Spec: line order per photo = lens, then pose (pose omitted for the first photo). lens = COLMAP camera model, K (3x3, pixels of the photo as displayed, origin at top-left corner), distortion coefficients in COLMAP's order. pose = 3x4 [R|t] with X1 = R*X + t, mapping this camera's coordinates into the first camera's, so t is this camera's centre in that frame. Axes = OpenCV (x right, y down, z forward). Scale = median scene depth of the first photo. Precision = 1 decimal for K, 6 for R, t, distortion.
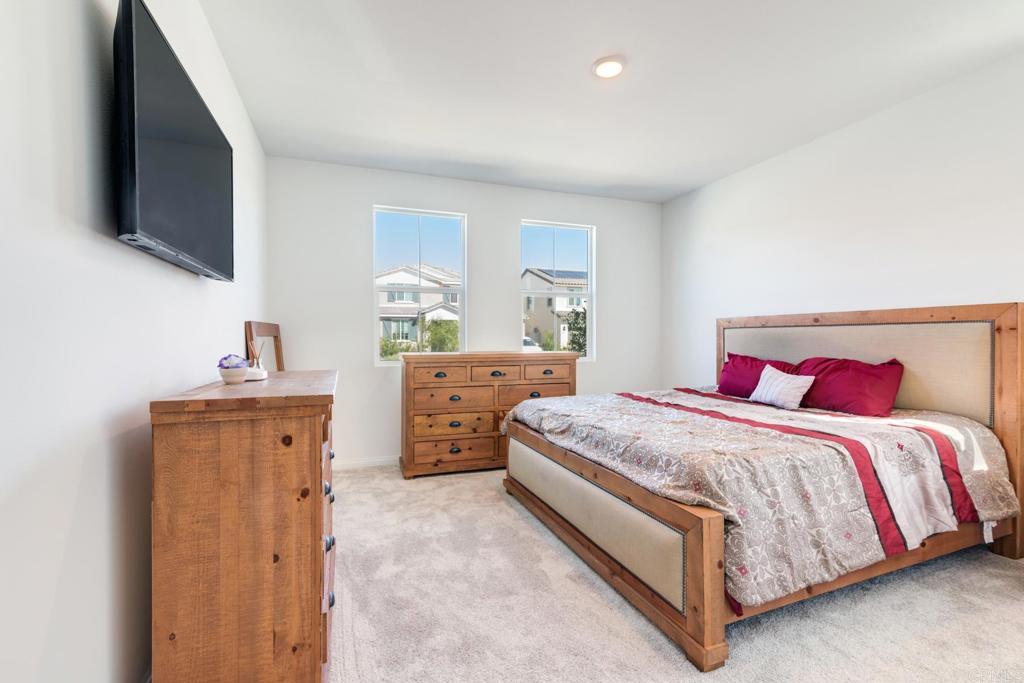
lens RADIAL K [[467.8, 0, 518.6], [0, 467.8, 334.6], [0, 0, 1]] dist [0.011188, -0.000070]
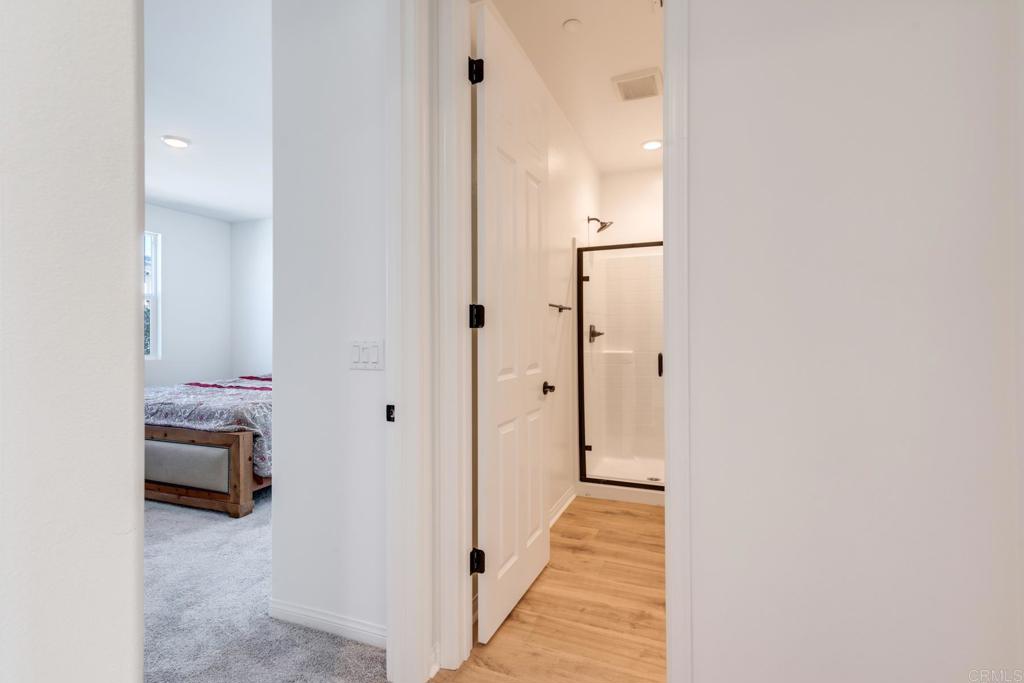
lens RADIAL K [[467.8, 0, 518.6], [0, 467.8, 334.6], [0, 0, 1]] dist [0.011188, -0.000070]
pose [[0.681179, 0.001073, 0.732116, -0.159626], [-0.002762, 0.999996, 0.001105, -0.007106], [-0.732112, -0.002775, 0.681179, -0.792181]]
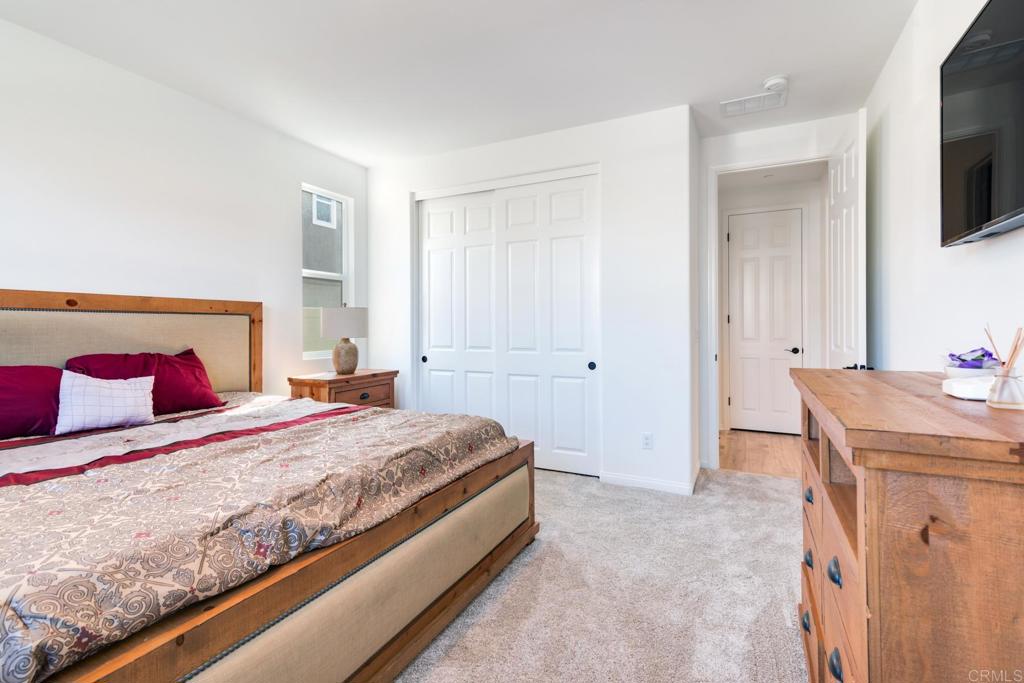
lens RADIAL K [[467.8, 0, 518.6], [0, 467.8, 334.6], [0, 0, 1]] dist [0.011188, -0.000070]
pose [[-0.688215, -0.005279, 0.725487, -0.526474], [0.000806, 0.999967, 0.008041, 0.018715], [-0.725506, 0.006119, -0.688188, 1.578421]]
